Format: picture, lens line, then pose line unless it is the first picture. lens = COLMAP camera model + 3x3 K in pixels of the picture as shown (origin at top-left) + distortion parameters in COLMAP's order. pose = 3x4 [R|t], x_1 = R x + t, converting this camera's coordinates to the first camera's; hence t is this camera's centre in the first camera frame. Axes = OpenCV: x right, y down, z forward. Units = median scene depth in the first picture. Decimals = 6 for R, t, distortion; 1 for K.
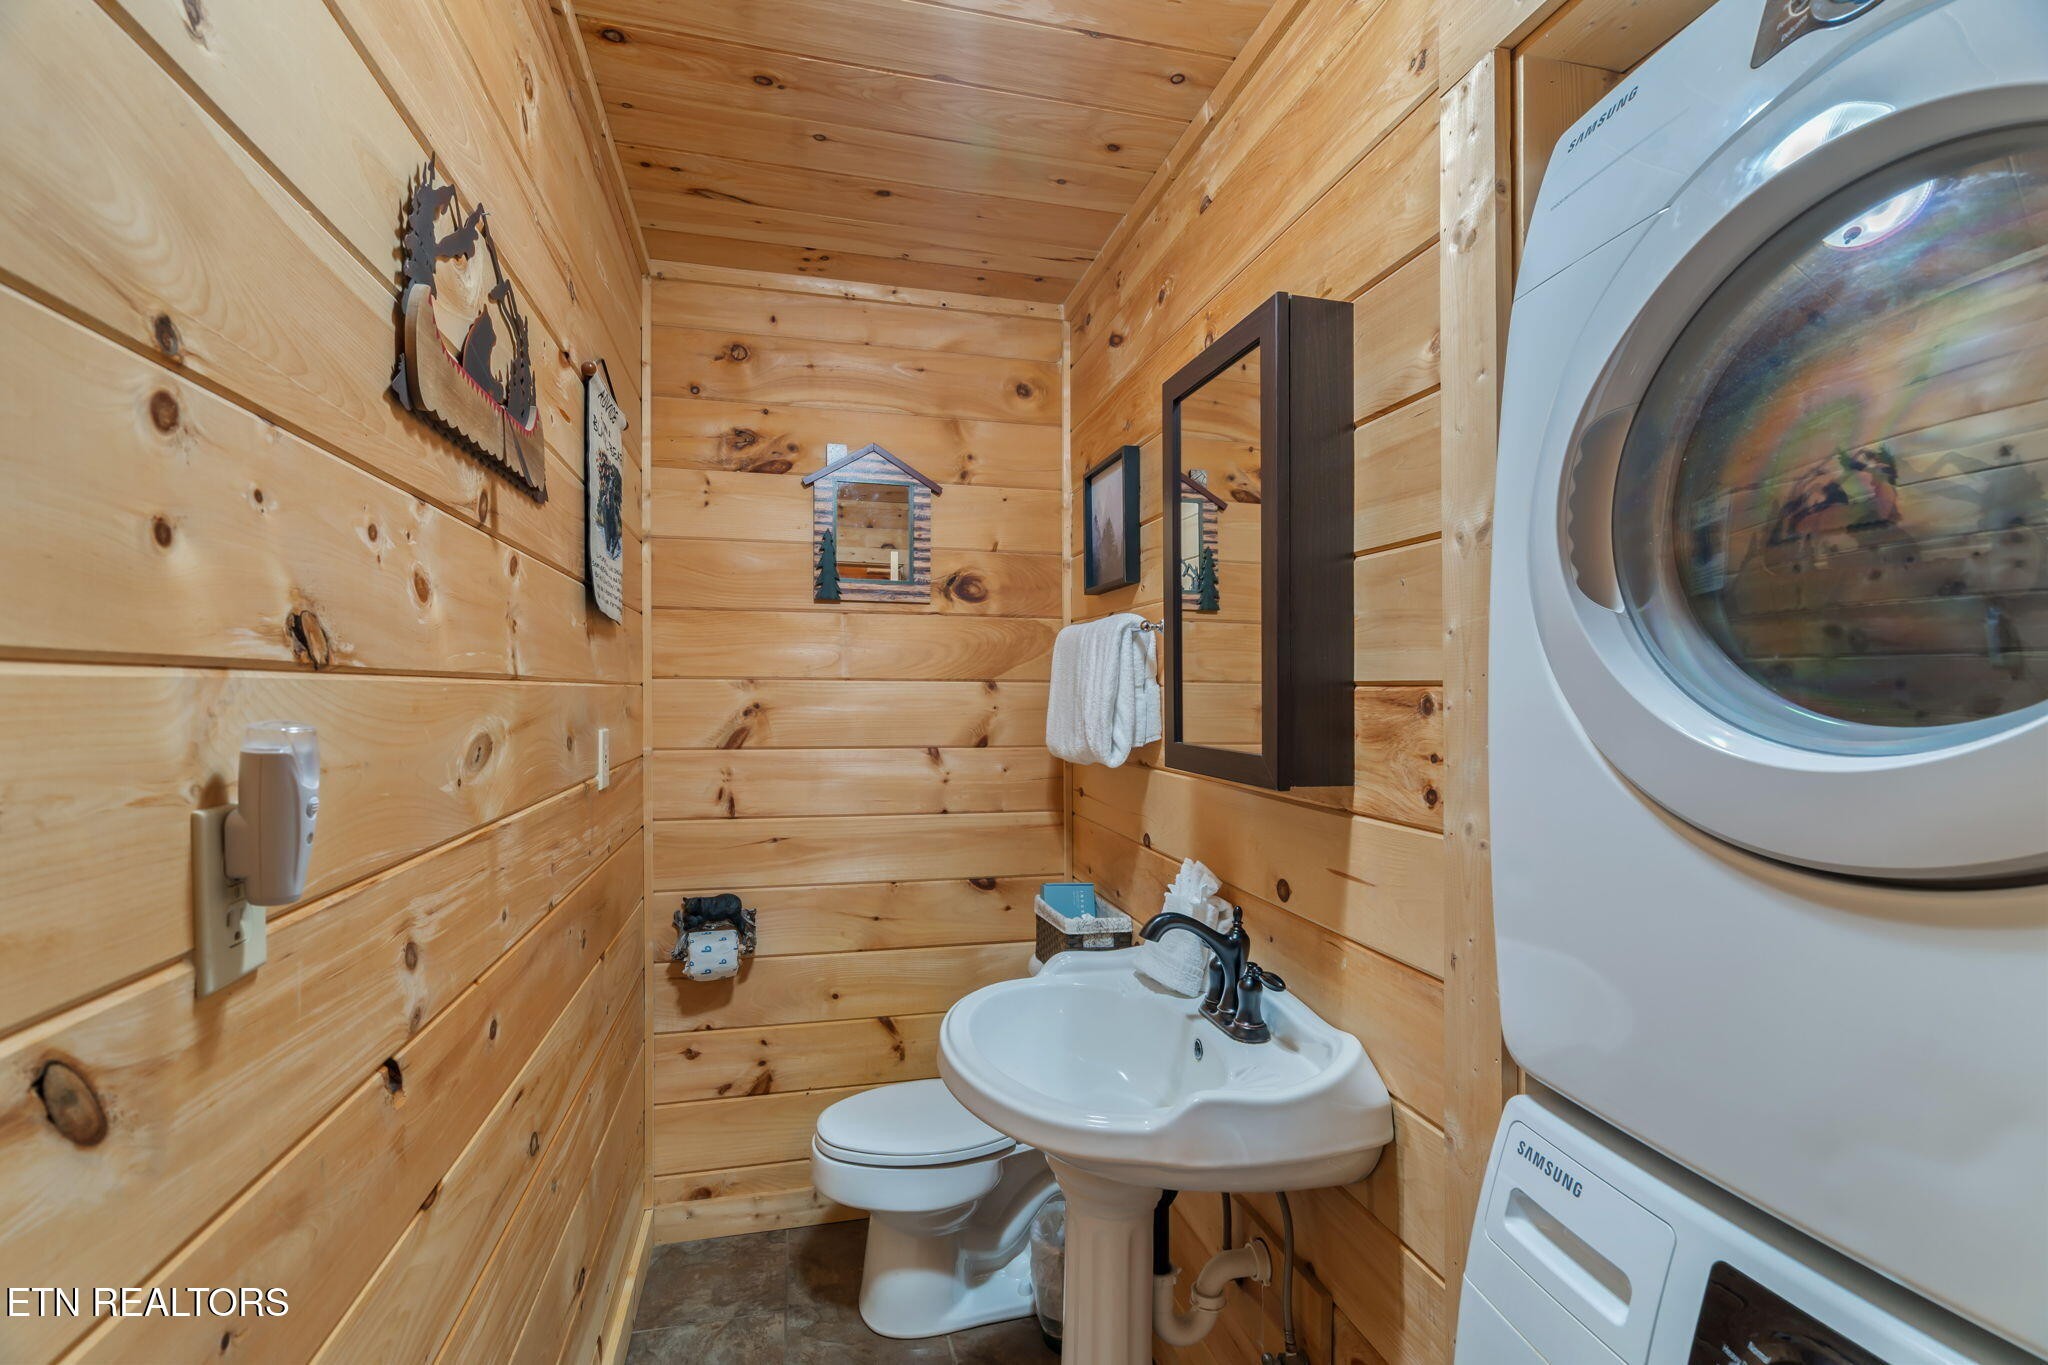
lens RADIAL K [[926.1, 0, 1022.4], [0, 926.1, 690.7], [0, 0, 1]] dist [-0.001101, 0.002492]
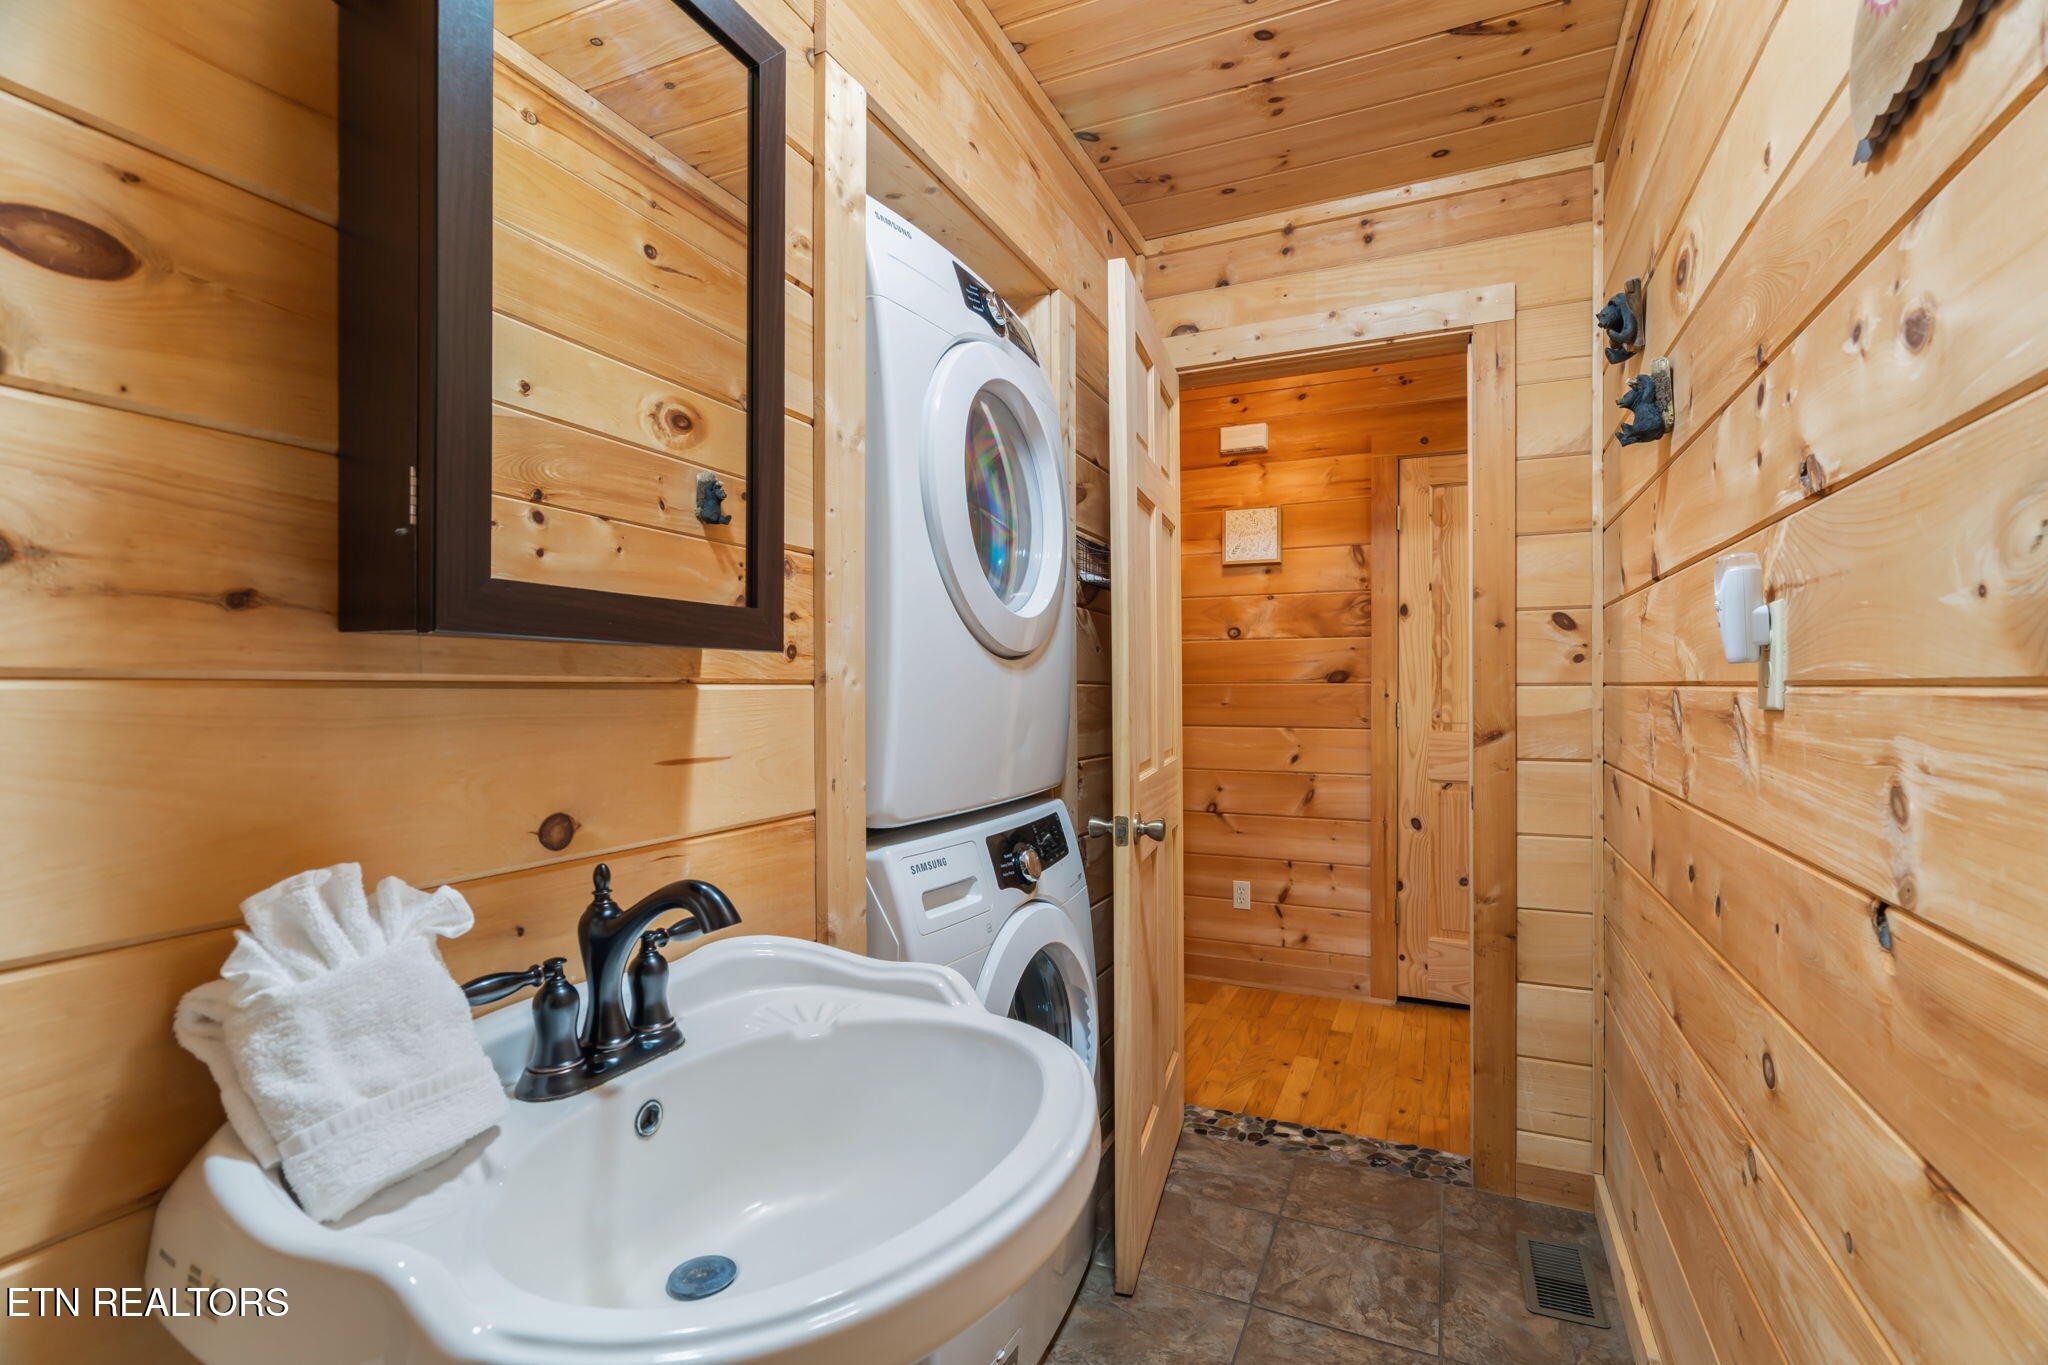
lens RADIAL K [[926.1, 0, 1032.1], [0, 926.1, 679.3], [0, 0, 1]] dist [-0.001101, 0.002492]
pose [[-0.774865, -0.007715, 0.632080, -0.436456], [-0.008778, 0.999960, 0.001444, 0.136445], [-0.632066, -0.004429, -0.774902, 1.577187]]
